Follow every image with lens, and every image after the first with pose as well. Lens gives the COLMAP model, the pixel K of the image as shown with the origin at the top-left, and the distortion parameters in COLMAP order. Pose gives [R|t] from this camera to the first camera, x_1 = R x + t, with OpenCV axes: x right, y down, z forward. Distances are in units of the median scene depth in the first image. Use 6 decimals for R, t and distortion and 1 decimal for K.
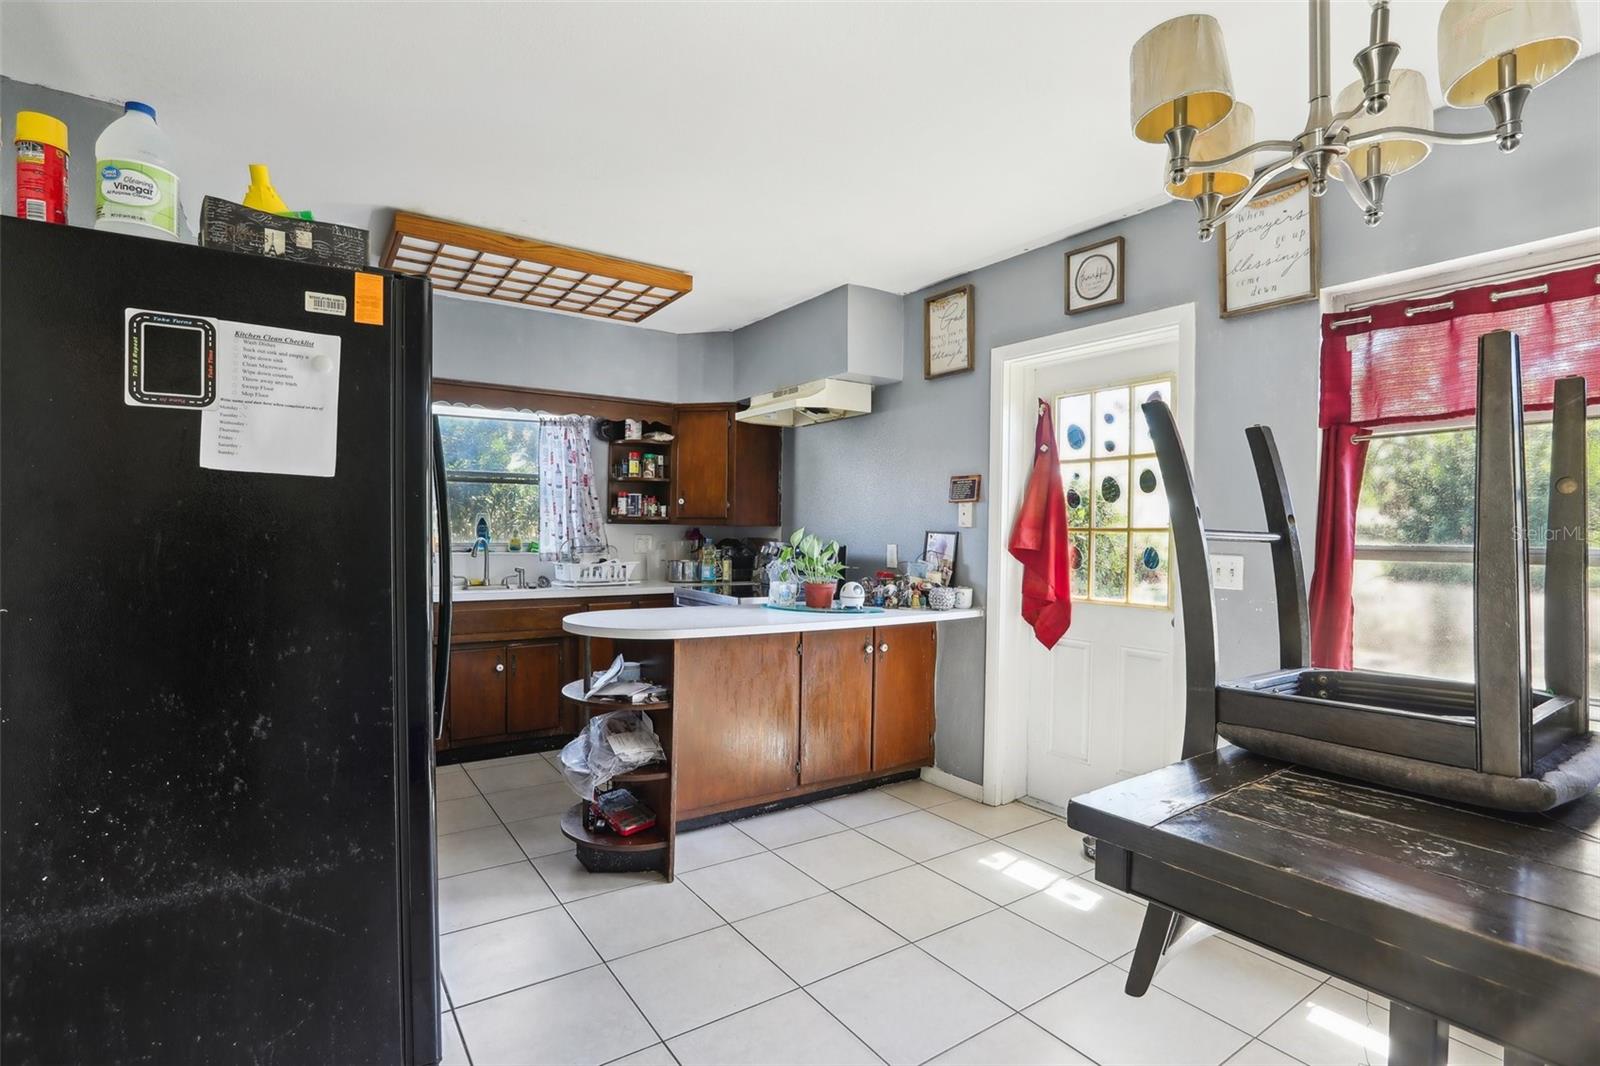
lens RADIAL K [[758.5, 0, 800.0], [0, 758.5, 533.0], [0, 0, 1]] dist [-0.002887, -0.000197]
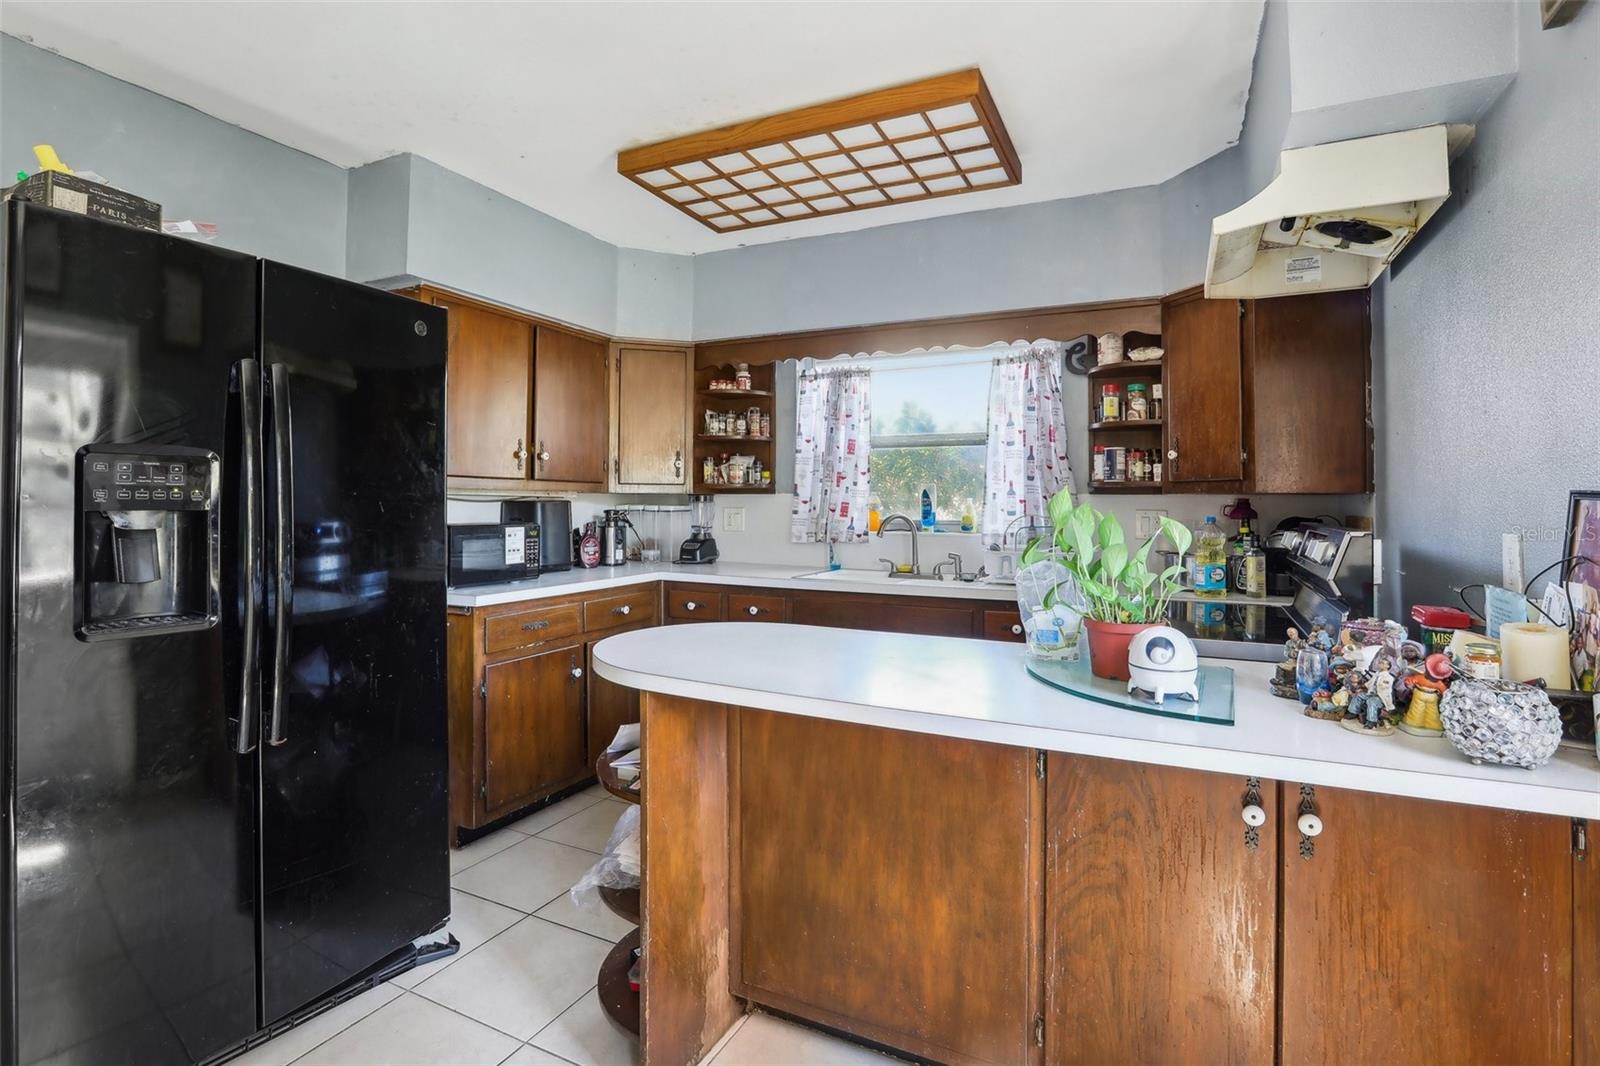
lens RADIAL K [[769.4, 0, 802.4], [0, 769.4, 481.5], [0, 0, 1]] dist [-0.039350, -0.000001]
pose [[0.494823, -0.033232, -0.868358, 0.292884], [-0.005508, 0.999128, -0.041376, 0.007812], [0.868977, 0.025257, 0.494208, 0.601686]]
